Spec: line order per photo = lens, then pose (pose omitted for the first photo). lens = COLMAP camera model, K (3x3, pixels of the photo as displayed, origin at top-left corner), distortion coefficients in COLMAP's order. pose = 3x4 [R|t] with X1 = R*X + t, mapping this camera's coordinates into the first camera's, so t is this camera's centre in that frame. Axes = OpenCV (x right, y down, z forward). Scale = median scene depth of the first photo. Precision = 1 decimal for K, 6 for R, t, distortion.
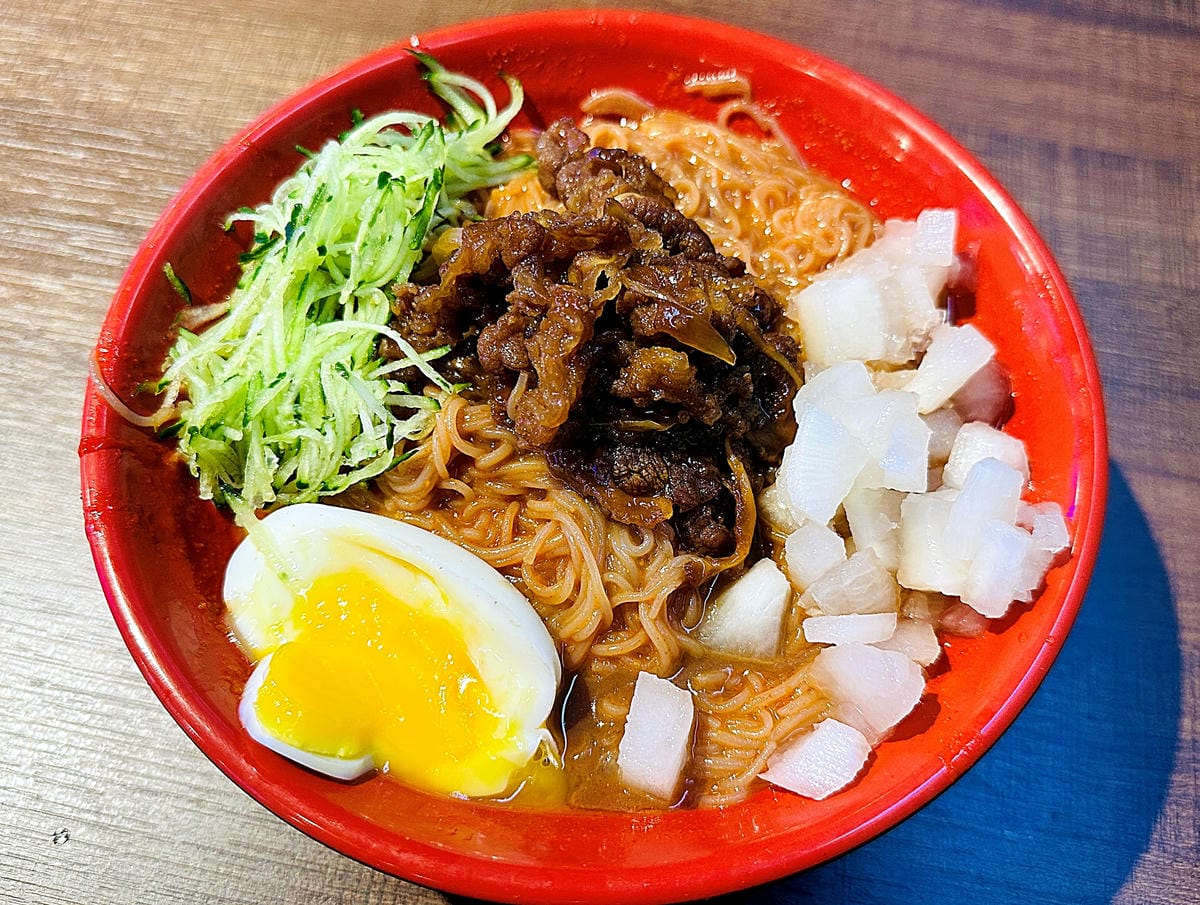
lens RADIAL K [[1083.1, 0, 600.0], [0, 1083.1, 452.5], [0, 0, 1]] dist [0.174584, -0.350467]
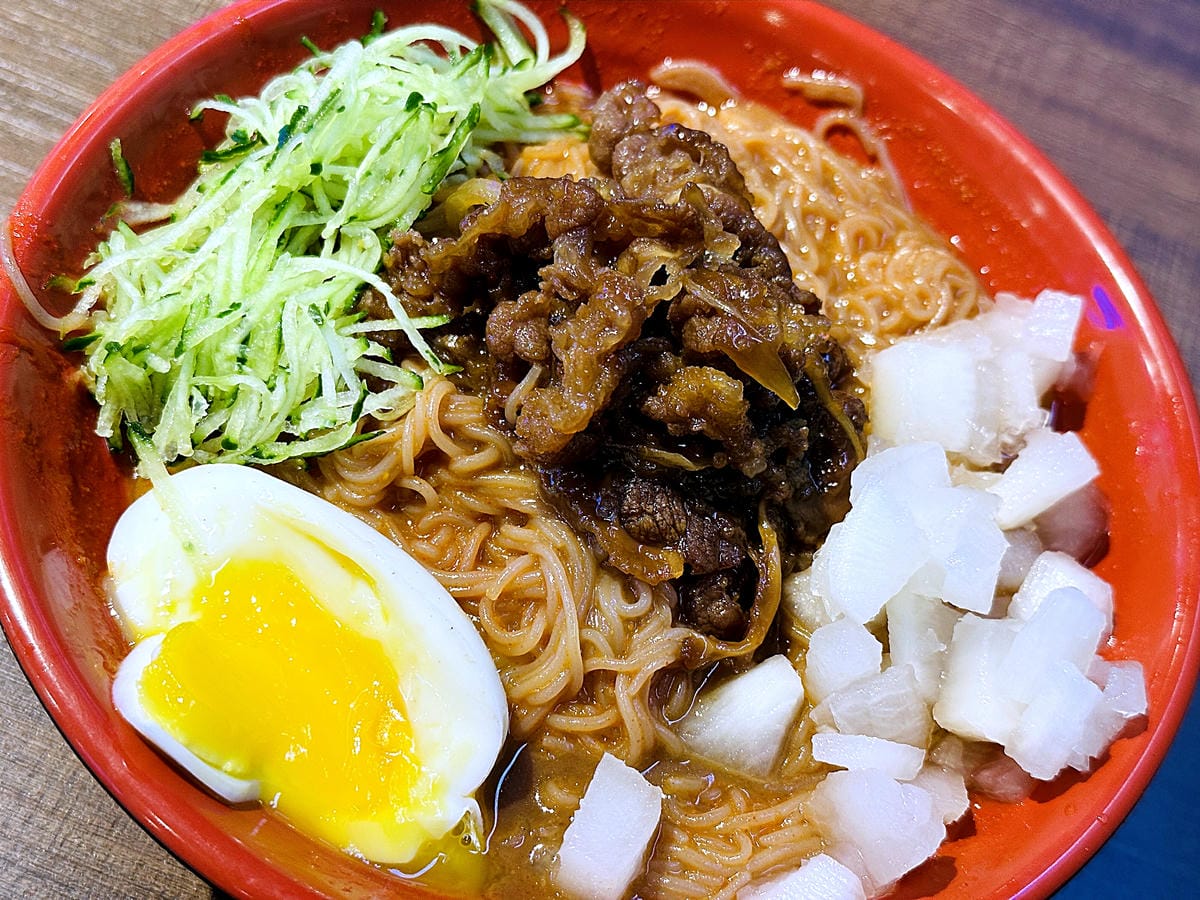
lens RADIAL K [[1556.0, 0, 600.0], [0, 1556.0, 450.0], [0, 0, 1]] dist [0.145020, -0.025735]
pose [[0.974868, 0.218404, 0.043955, -0.059323], [-0.214408, 0.973366, -0.081166, 0.068703], [-0.060511, 0.069702, 0.995731, -0.149139]]
